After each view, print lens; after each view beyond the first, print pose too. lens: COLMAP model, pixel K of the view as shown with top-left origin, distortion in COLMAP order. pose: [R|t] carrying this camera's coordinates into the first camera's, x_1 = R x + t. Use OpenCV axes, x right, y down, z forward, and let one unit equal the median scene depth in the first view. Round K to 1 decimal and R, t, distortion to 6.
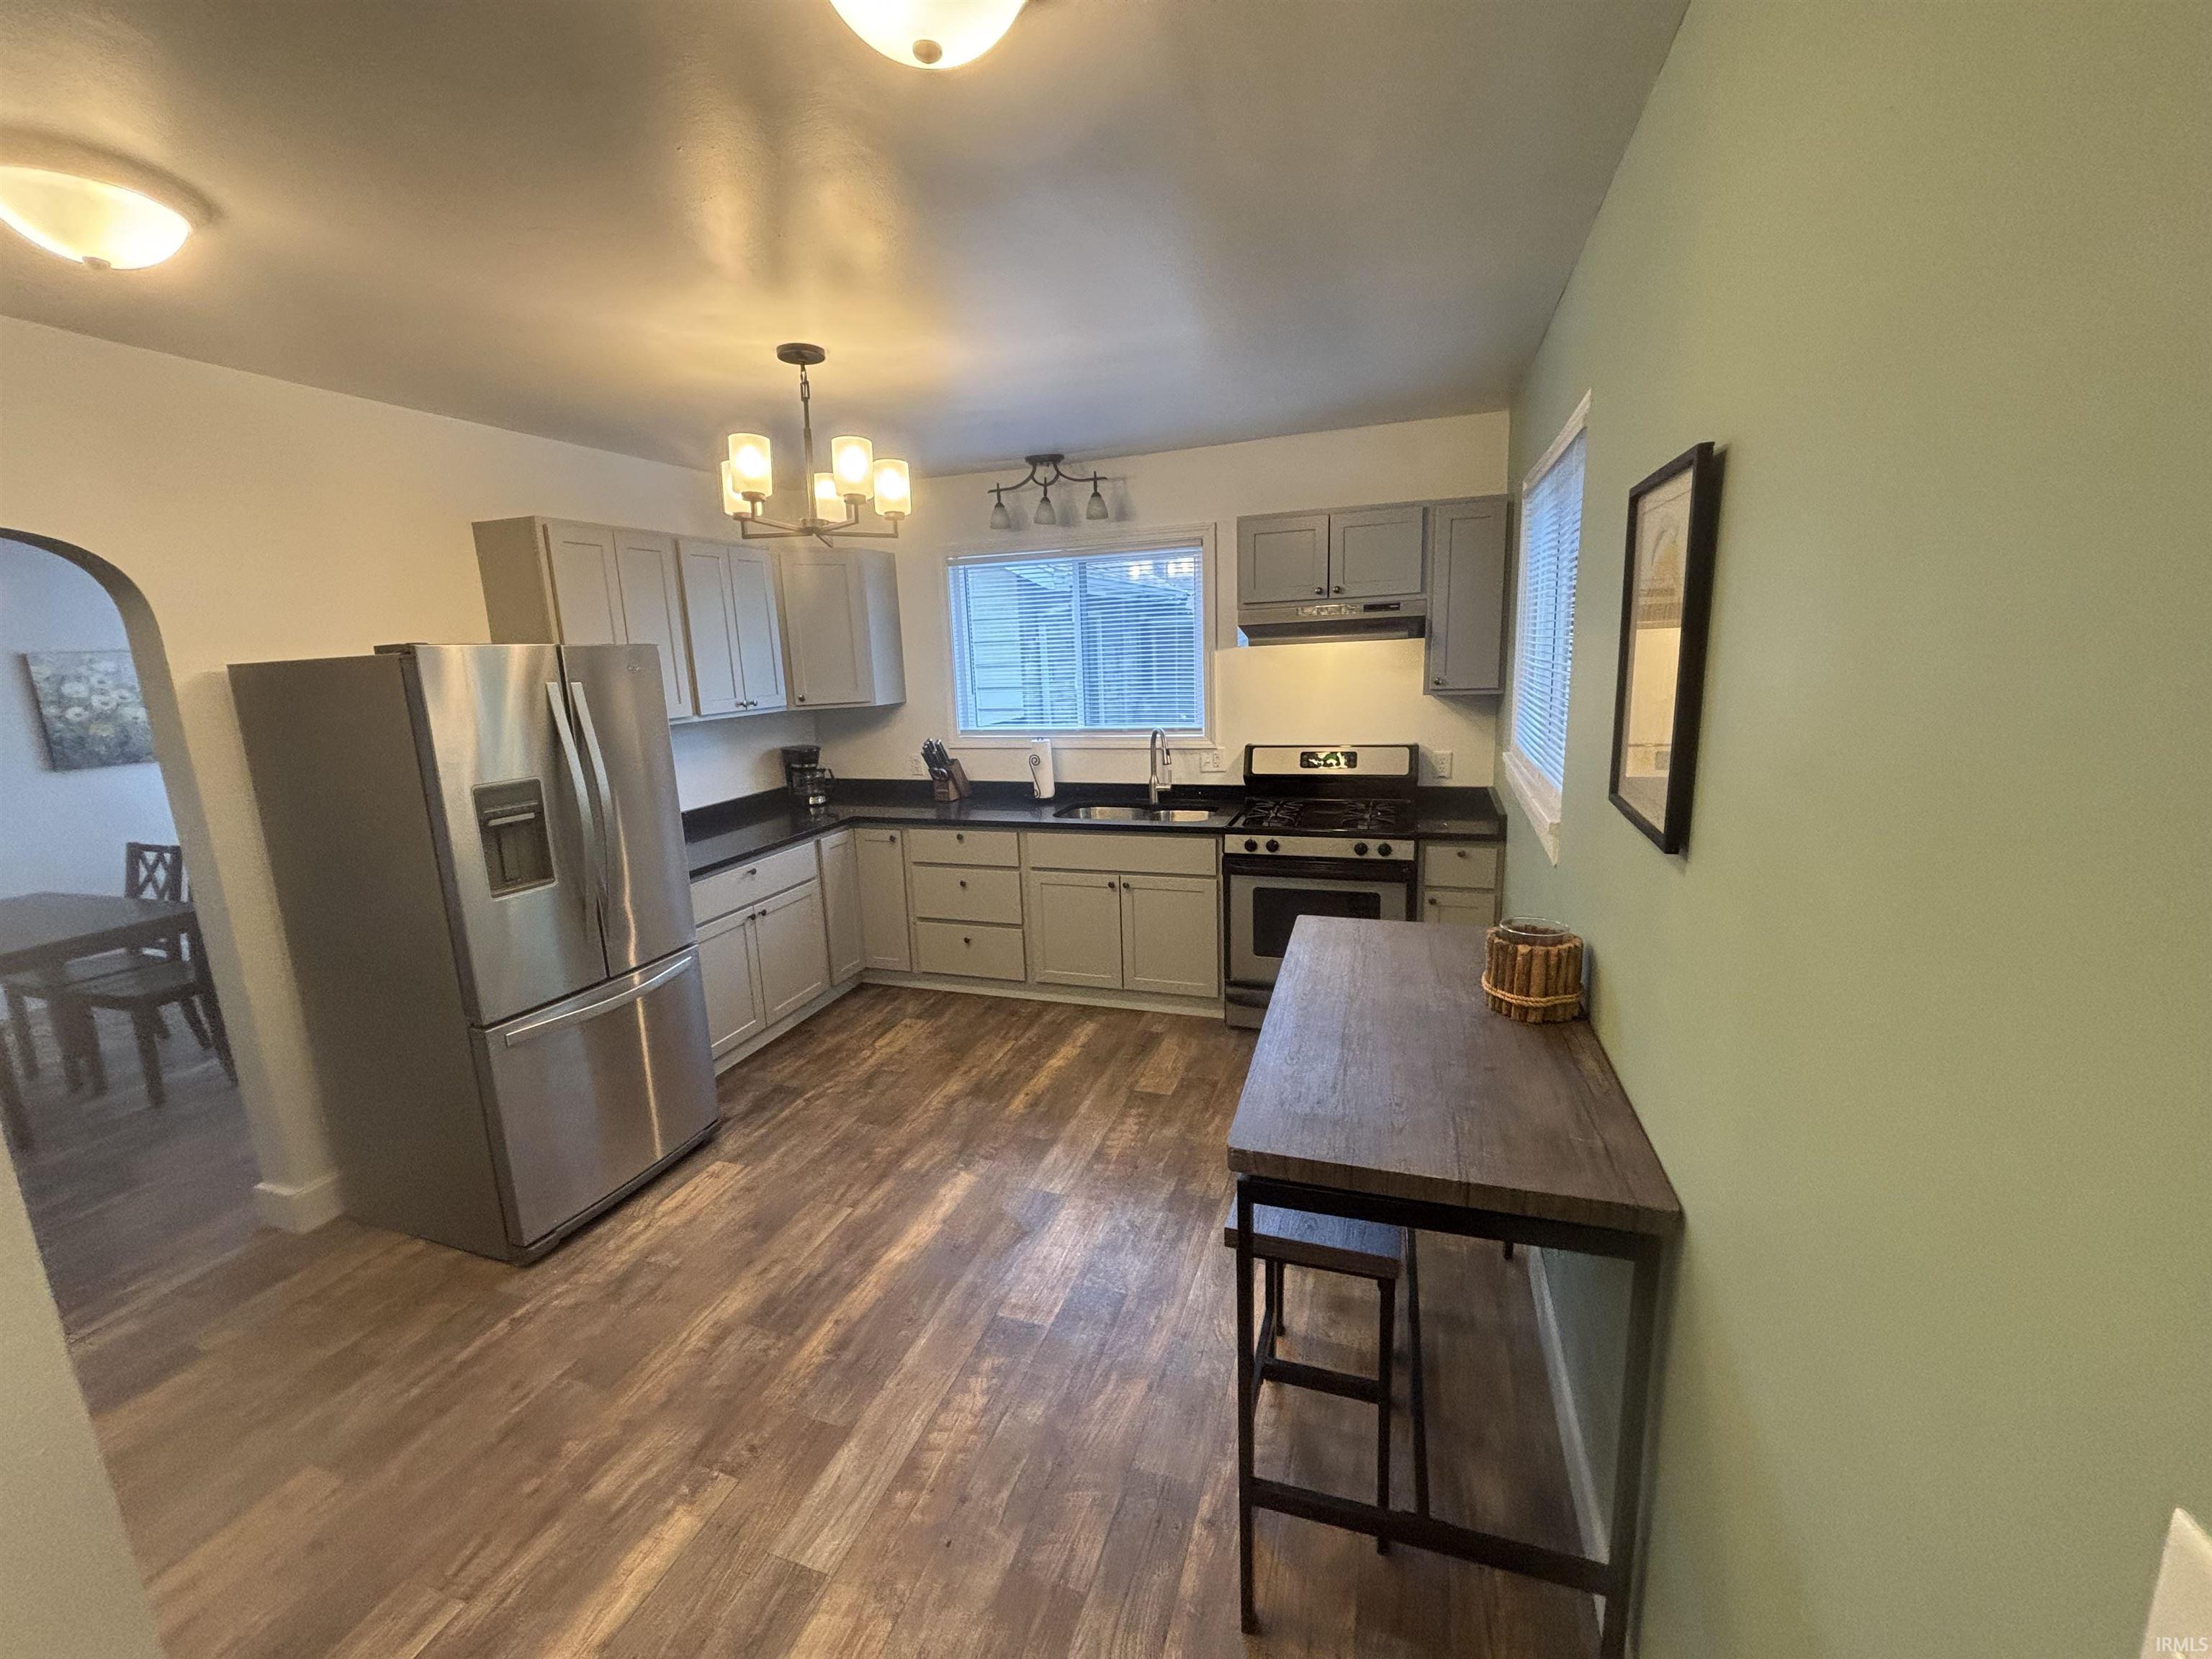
lens RADIAL K [[893.1, 0, 1098.0], [0, 893.1, 822.5], [0, 0, 1]] dist [0.021166, -0.014847]
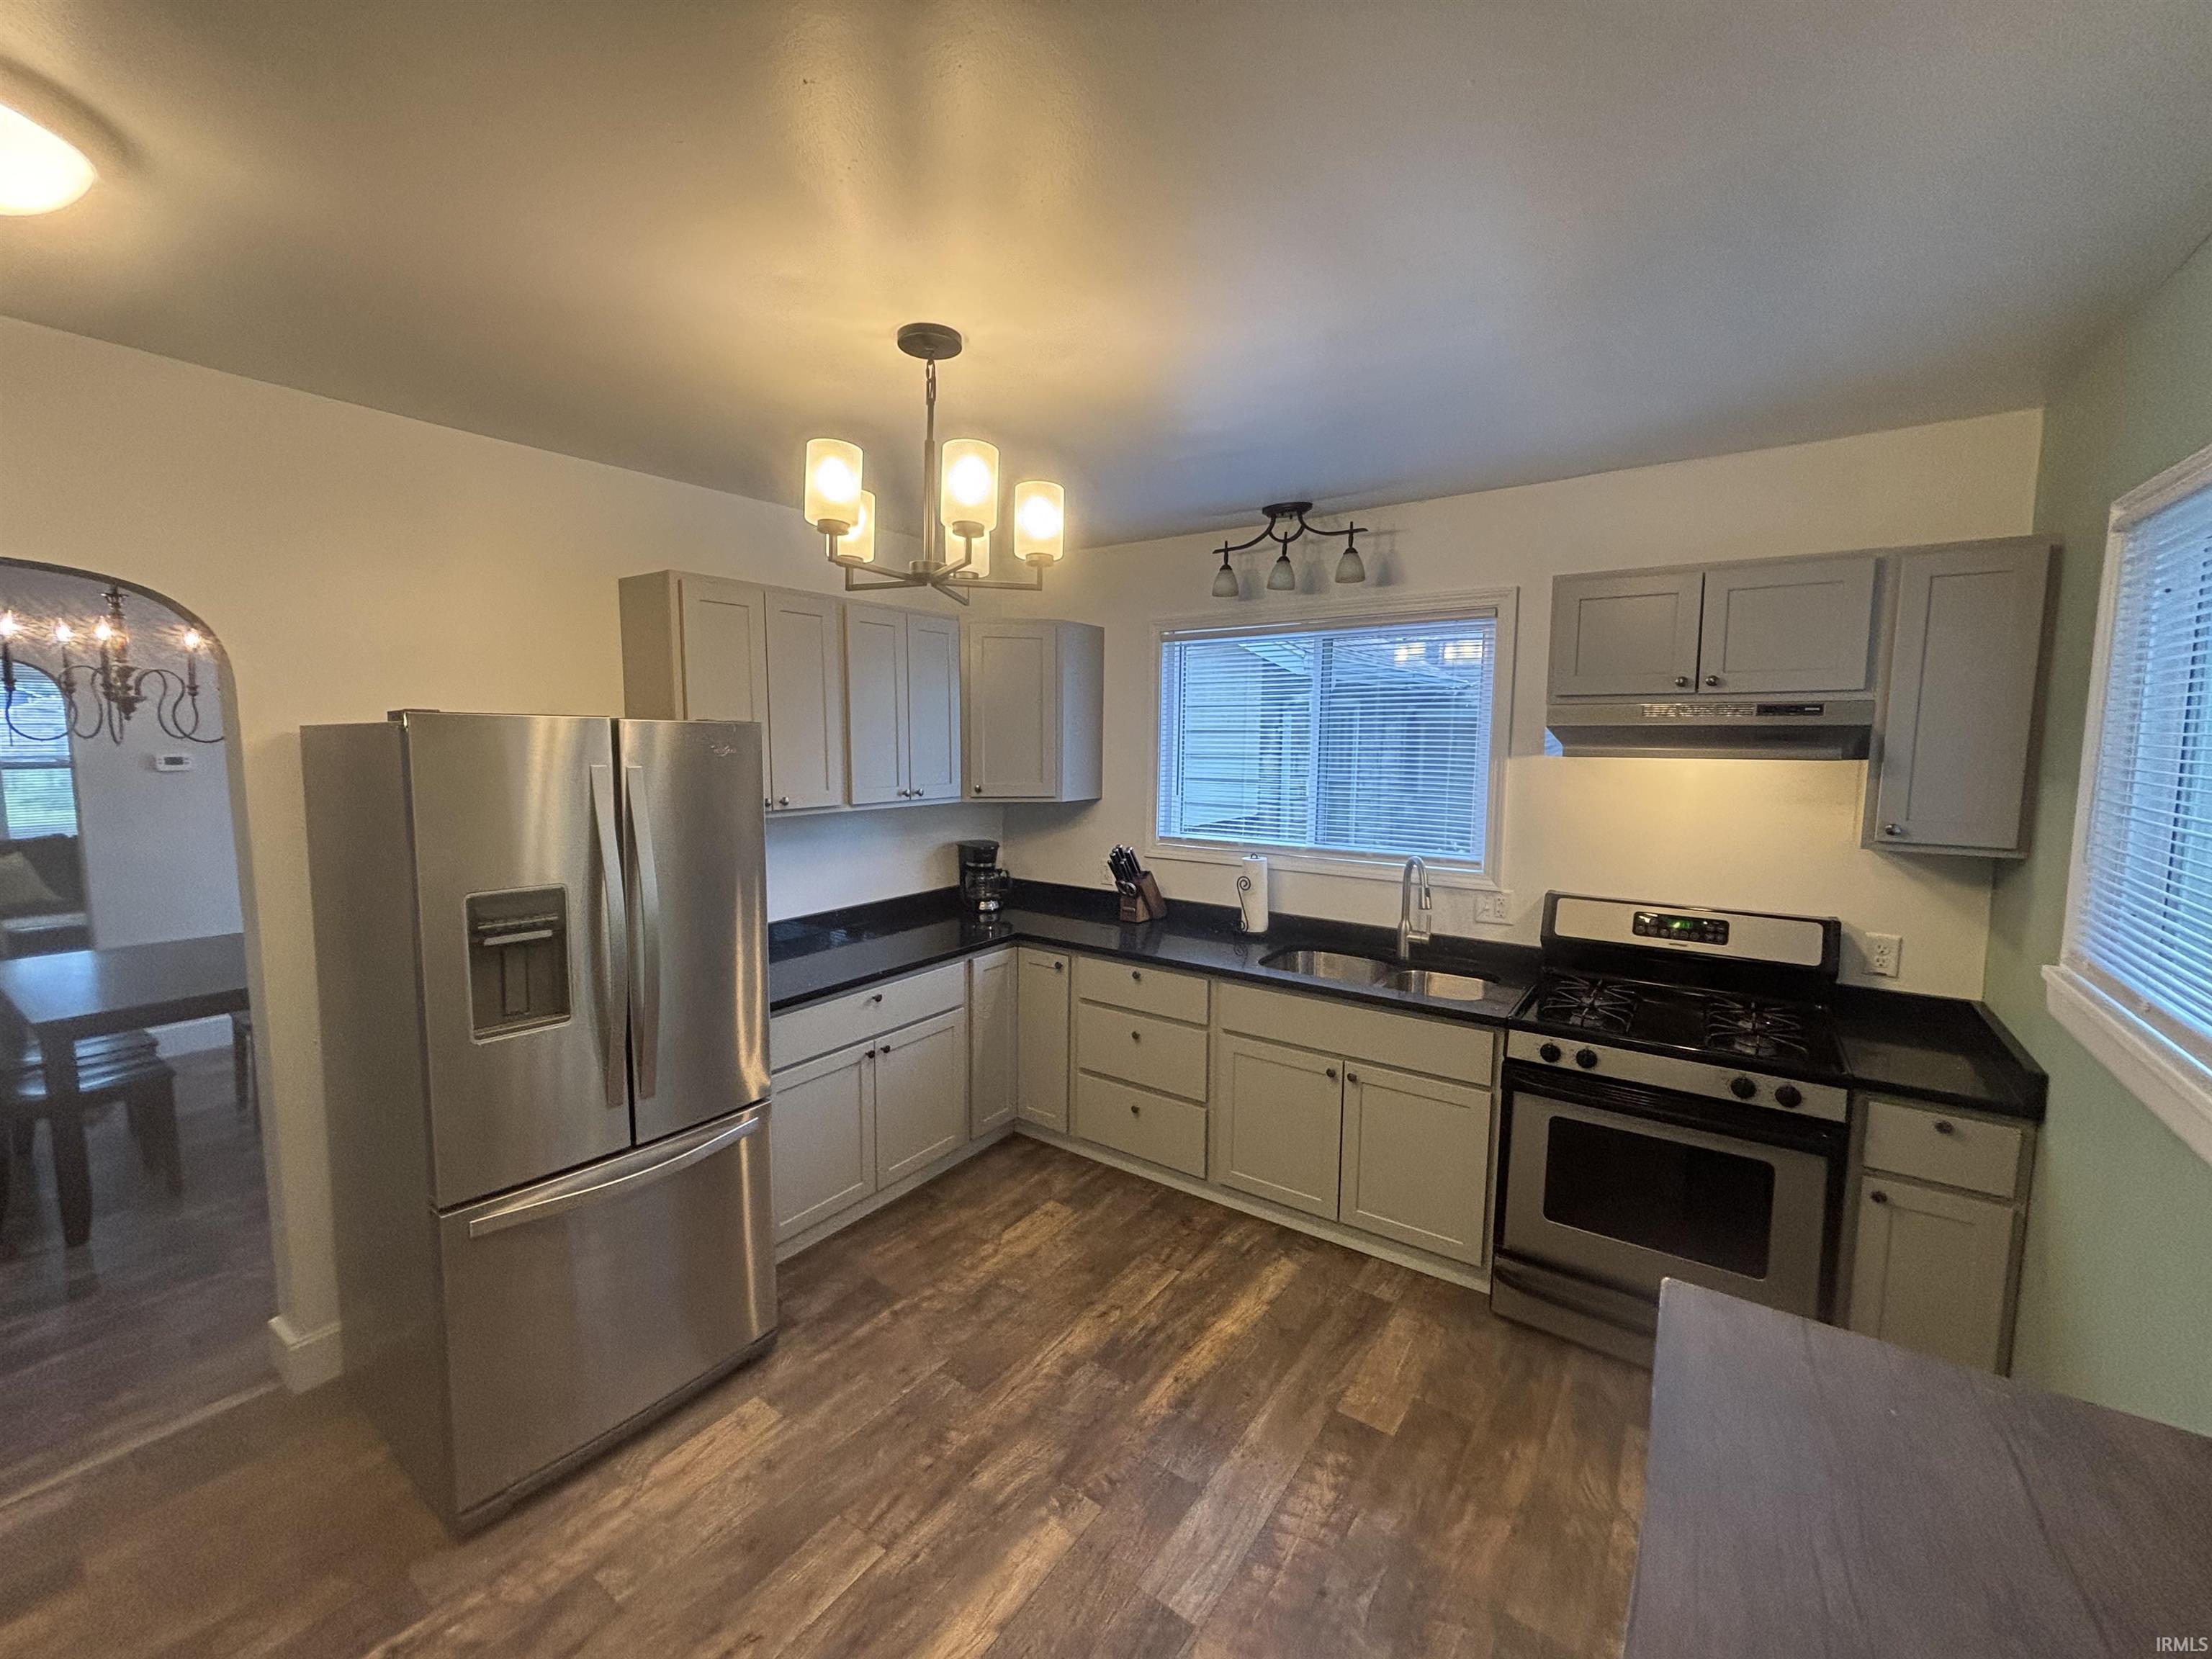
lens RADIAL K [[893.1, 0, 1098.0], [0, 893.1, 822.5], [0, 0, 1]] dist [0.021166, -0.014847]
pose [[0.957759, 0.073005, -0.278151, 0.021822], [-0.098277, 0.992097, -0.078005, -0.057330], [0.270258, 0.102046, 0.957365, 0.241818]]
